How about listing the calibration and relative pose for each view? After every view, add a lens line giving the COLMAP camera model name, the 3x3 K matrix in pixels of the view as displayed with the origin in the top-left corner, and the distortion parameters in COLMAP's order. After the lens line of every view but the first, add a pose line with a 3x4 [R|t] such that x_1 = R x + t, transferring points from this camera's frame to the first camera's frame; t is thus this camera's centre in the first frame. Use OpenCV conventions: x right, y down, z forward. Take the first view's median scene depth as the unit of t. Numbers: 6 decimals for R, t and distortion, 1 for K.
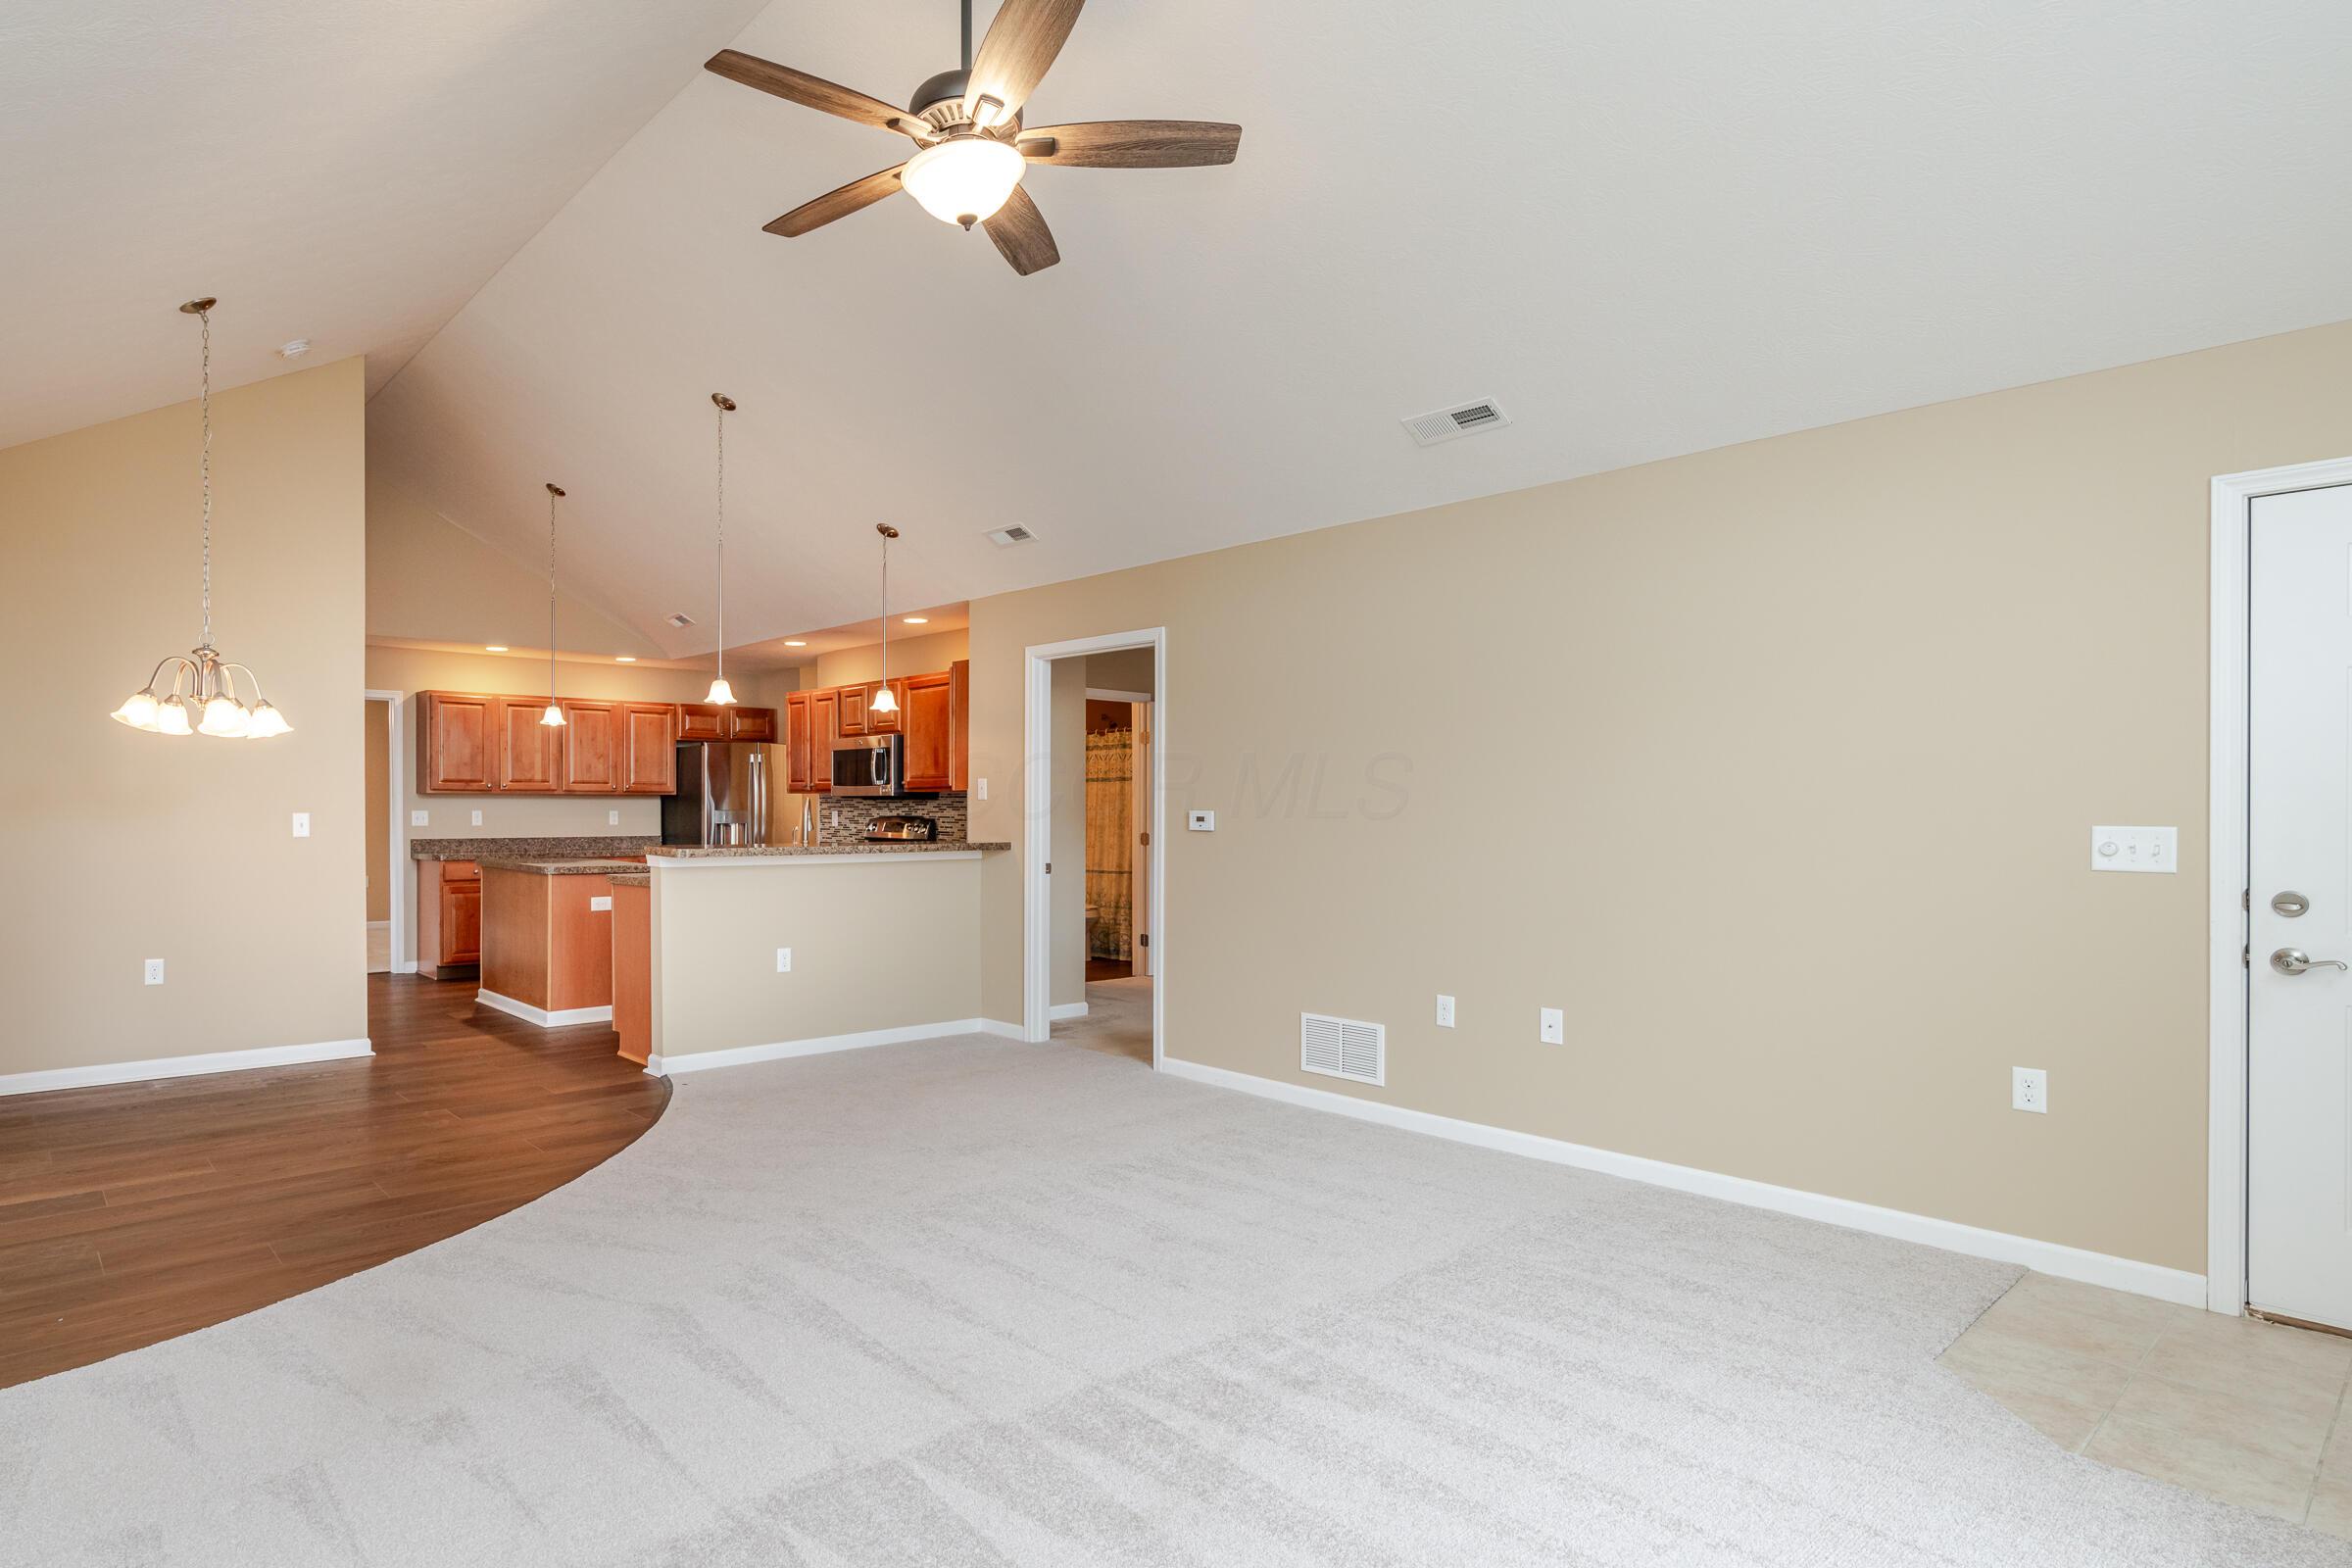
lens RADIAL K [[1253.1, 0, 951.5], [0, 1253.1, 795.1], [0, 0, 1]] dist [0.000672, 0.000081]
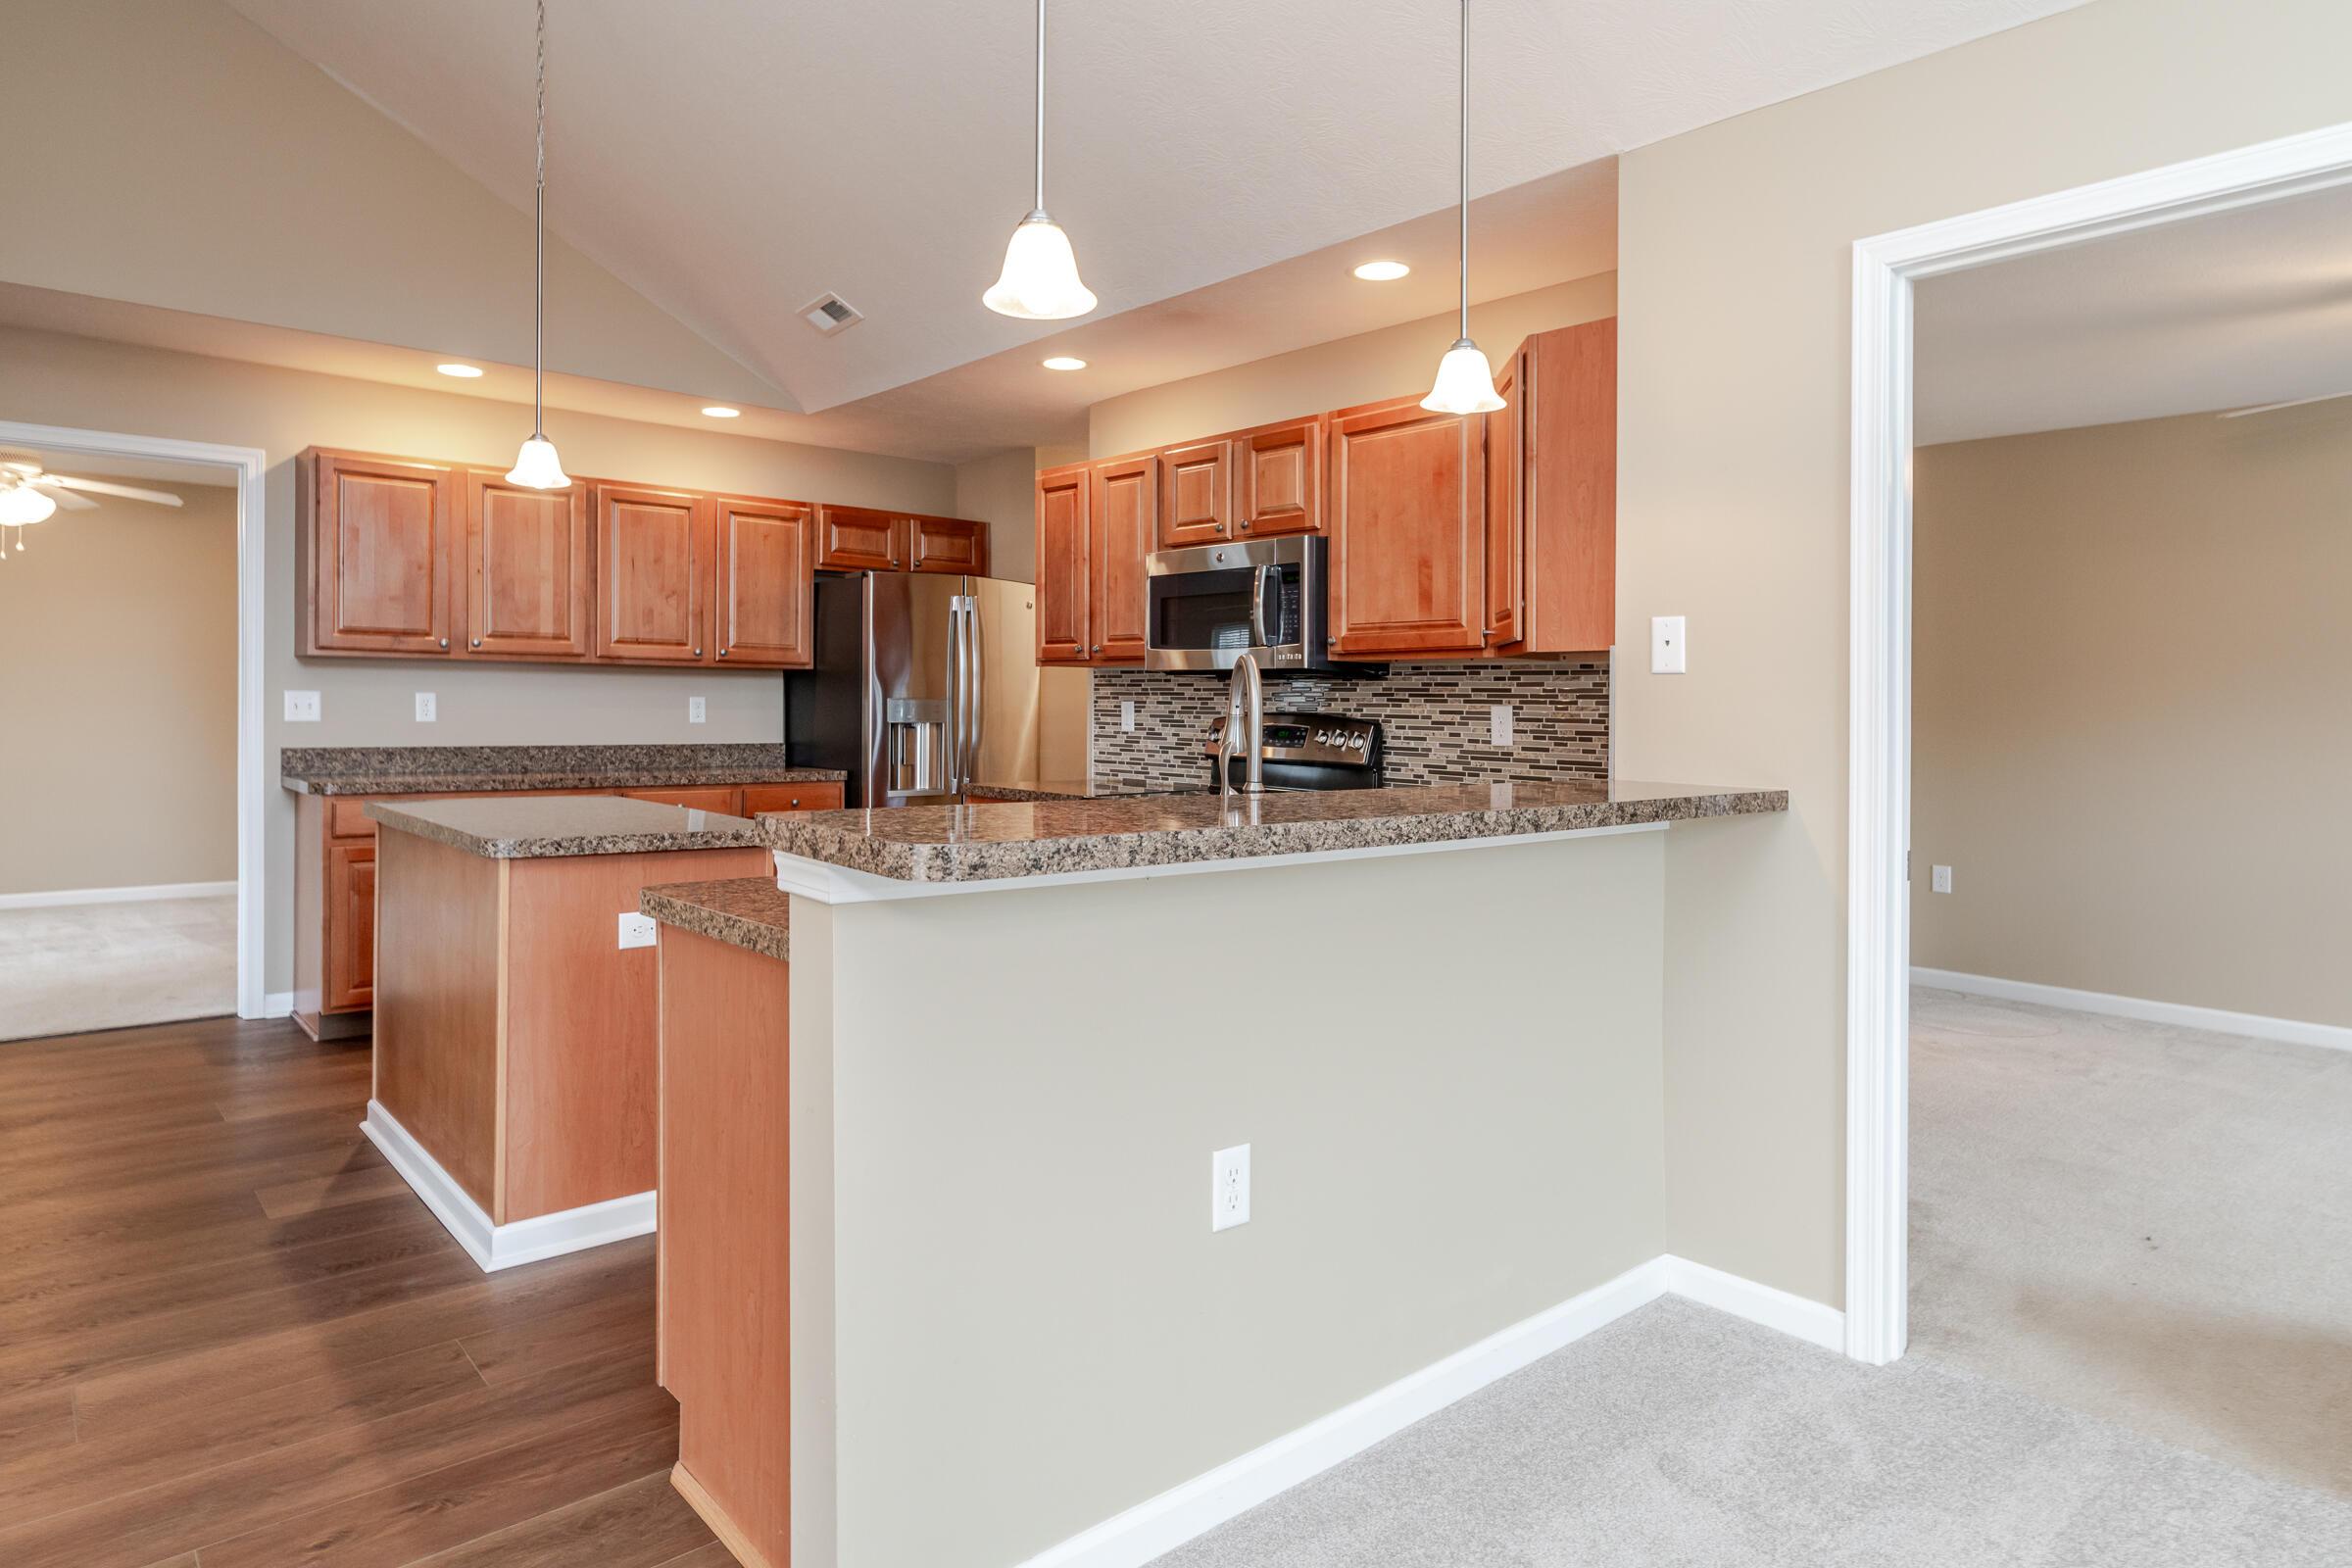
lens RADIAL K [[1362.7, 0, 1142.9], [0, 1362.7, 708.1], [0, 0, 1]] dist [0.005036, 0.001779]
pose [[0.999045, 0.011322, 0.042200, -0.113479], [-0.011873, 0.999847, 0.012832, 0.008250], [-0.042049, -0.013320, 0.999027, 0.449907]]
